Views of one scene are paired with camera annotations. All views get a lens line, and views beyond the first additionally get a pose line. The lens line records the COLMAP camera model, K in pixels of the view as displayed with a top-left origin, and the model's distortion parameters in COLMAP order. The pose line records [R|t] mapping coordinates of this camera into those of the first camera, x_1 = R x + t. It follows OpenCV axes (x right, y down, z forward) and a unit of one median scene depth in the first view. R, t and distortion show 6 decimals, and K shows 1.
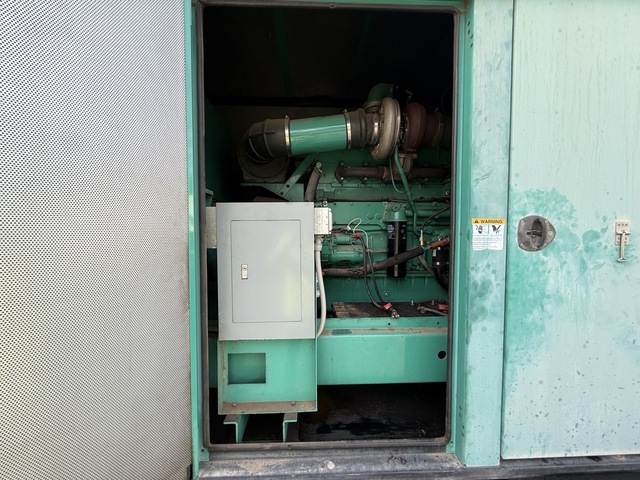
lens RADIAL K [[254.5, 0, 318.2], [0, 254.5, 240.8], [0, 0, 1]] dist [-0.000367, 0.000387]
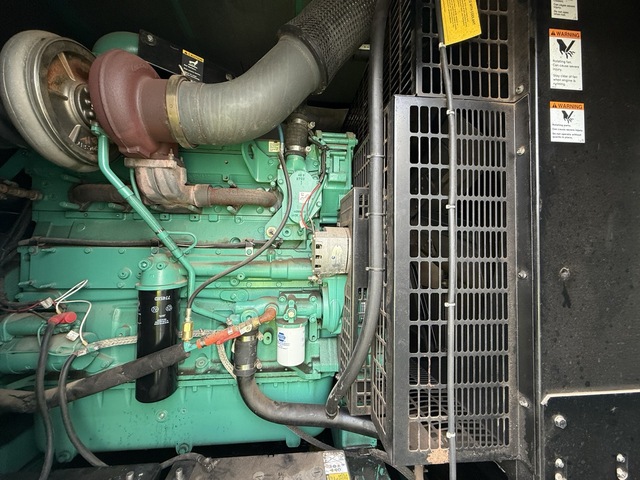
lens RADIAL K [[254.5, 0, 318.2], [0, 254.5, 240.8], [0, 0, 1]] dist [-0.000367, 0.000387]
pose [[0.998149, 0.010678, 0.059873, 0.614919], [-0.006731, 0.997813, -0.065755, -0.142300], [-0.060444, 0.065231, 0.996038, 0.459149]]
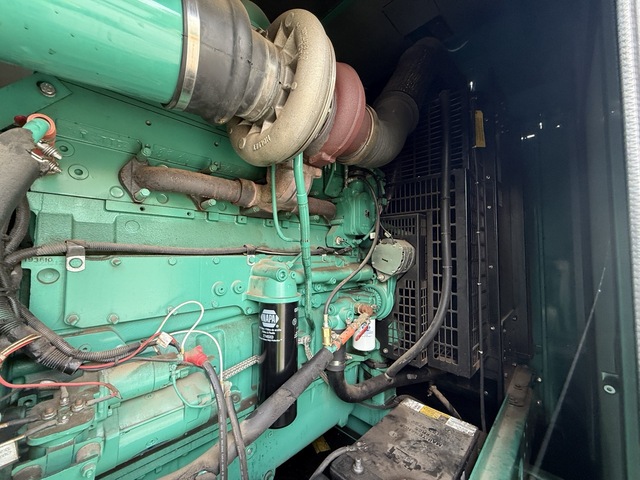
lens RADIAL K [[254.5, 0, 318.2], [0, 254.5, 240.8], [0, 0, 1]] dist [-0.000367, 0.000387]
pose [[0.730358, 0.035536, 0.682140, 0.031955], [0.022576, 0.996844, -0.076102, -0.150327], [-0.682692, 0.070982, 0.727251, 0.602676]]
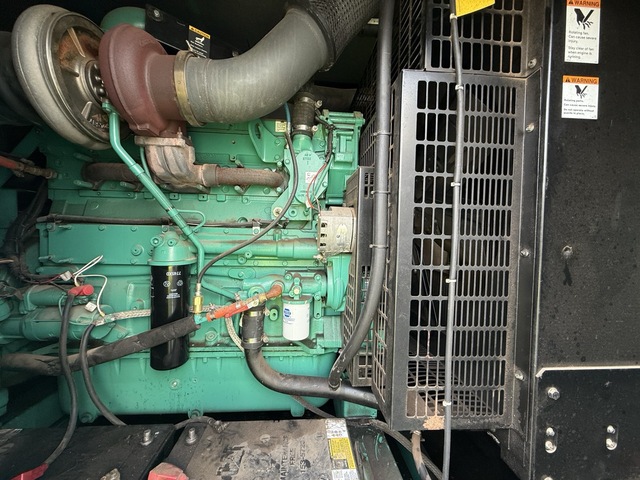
lens RADIAL K [[254.5, 0, 318.2], [0, 254.5, 240.8], [0, 0, 1]] dist [-0.000367, 0.000387]
pose [[0.999161, 0.021092, 0.035118, 0.617134], [-0.020623, 0.999694, -0.013671, -0.126337], [-0.035395, 0.012936, 0.999290, 0.450129]]
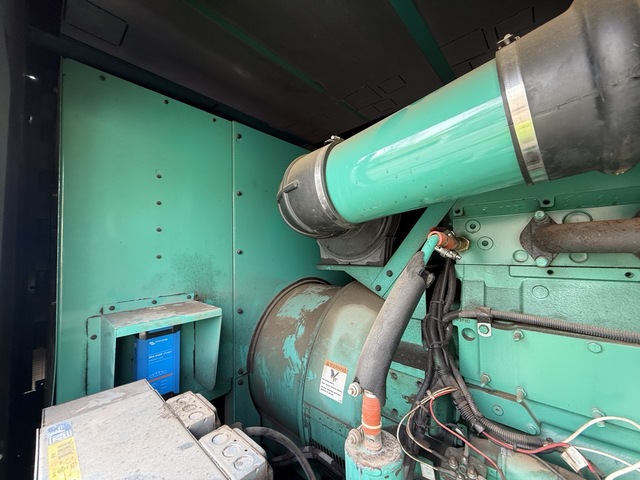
lens RADIAL K [[255.1, 0, 320.0], [0, 255.1, 240.0], [0, 0, 1]] dist [0.000737, 0.000103]
pose [[0.710245, -0.040077, -0.702813, 0.126482], [-0.012627, 0.997492, -0.069641, -0.255263], [0.703842, 0.058336, 0.707957, 0.609298]]
